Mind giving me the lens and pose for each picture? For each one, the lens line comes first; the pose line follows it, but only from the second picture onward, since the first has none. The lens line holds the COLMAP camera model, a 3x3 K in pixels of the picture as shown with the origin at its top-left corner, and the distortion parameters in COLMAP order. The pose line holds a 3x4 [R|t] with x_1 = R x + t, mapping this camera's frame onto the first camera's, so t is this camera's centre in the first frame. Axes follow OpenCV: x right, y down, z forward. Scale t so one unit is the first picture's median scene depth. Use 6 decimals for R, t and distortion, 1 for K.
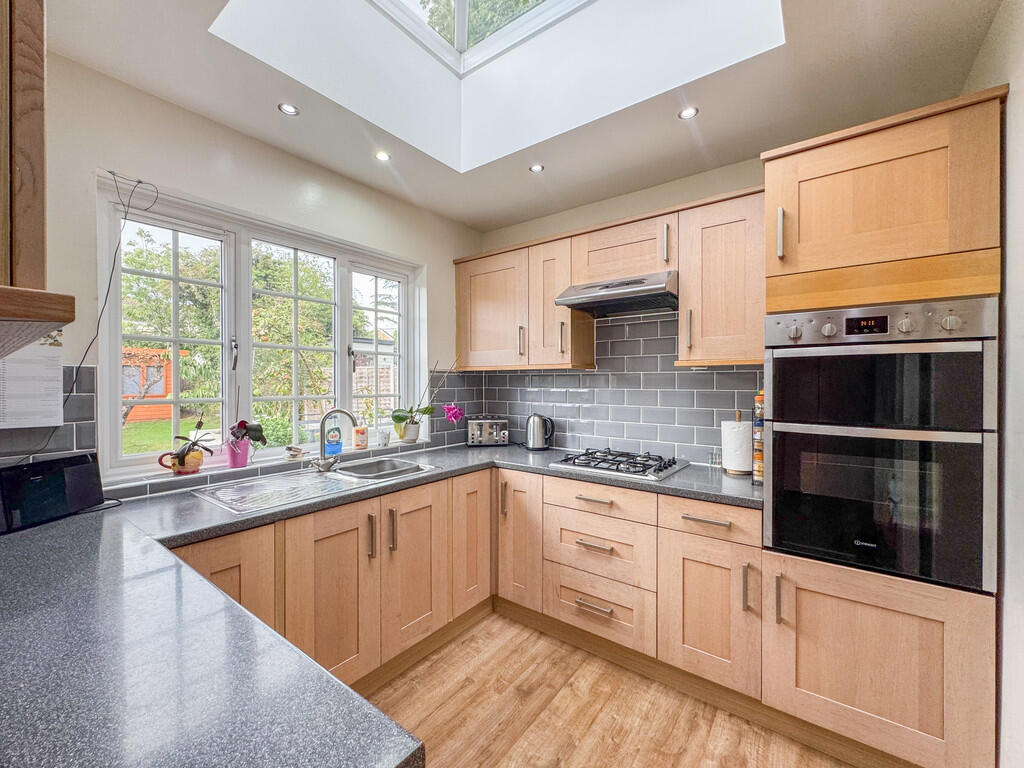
lens RADIAL K [[419.6, 0, 519.2], [0, 419.6, 383.2], [0, 0, 1]] dist [-0.002767, 0.000267]
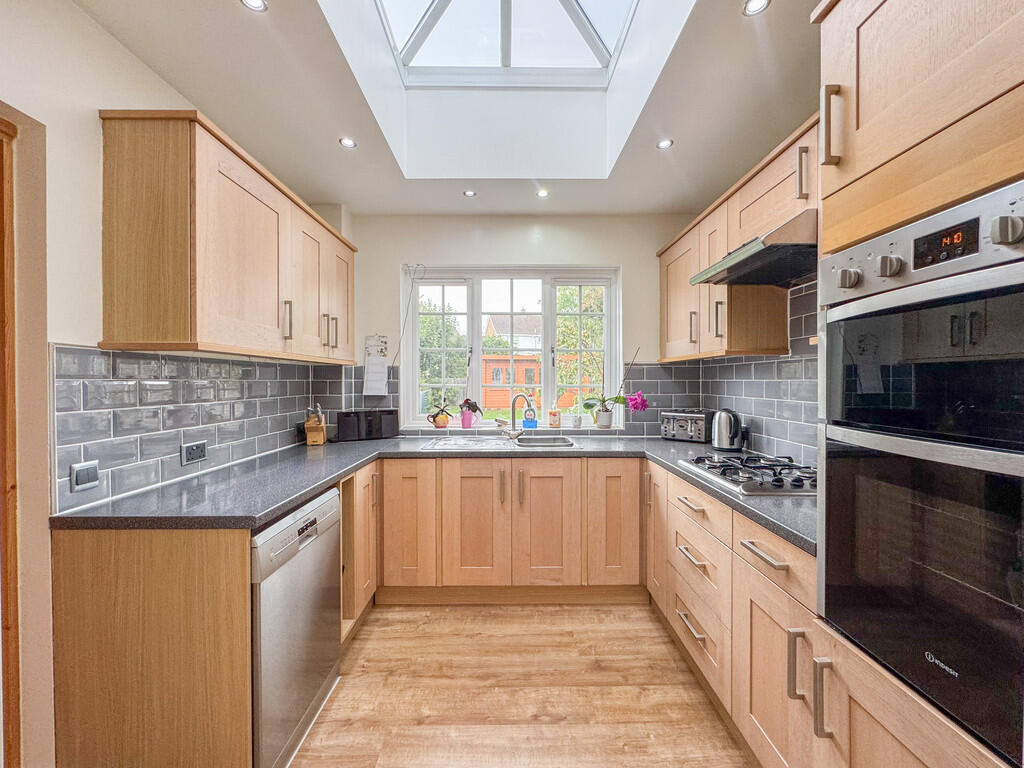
lens RADIAL K [[419.6, 0, 520.0], [0, 419.6, 383.1], [0, 0, 1]] dist [-0.002767, 0.000267]
pose [[0.606963, 0.004633, -0.794717, 0.679932], [-0.001727, 0.999988, 0.004511, 0.023310], [0.794728, -0.001366, 0.606964, 0.196192]]
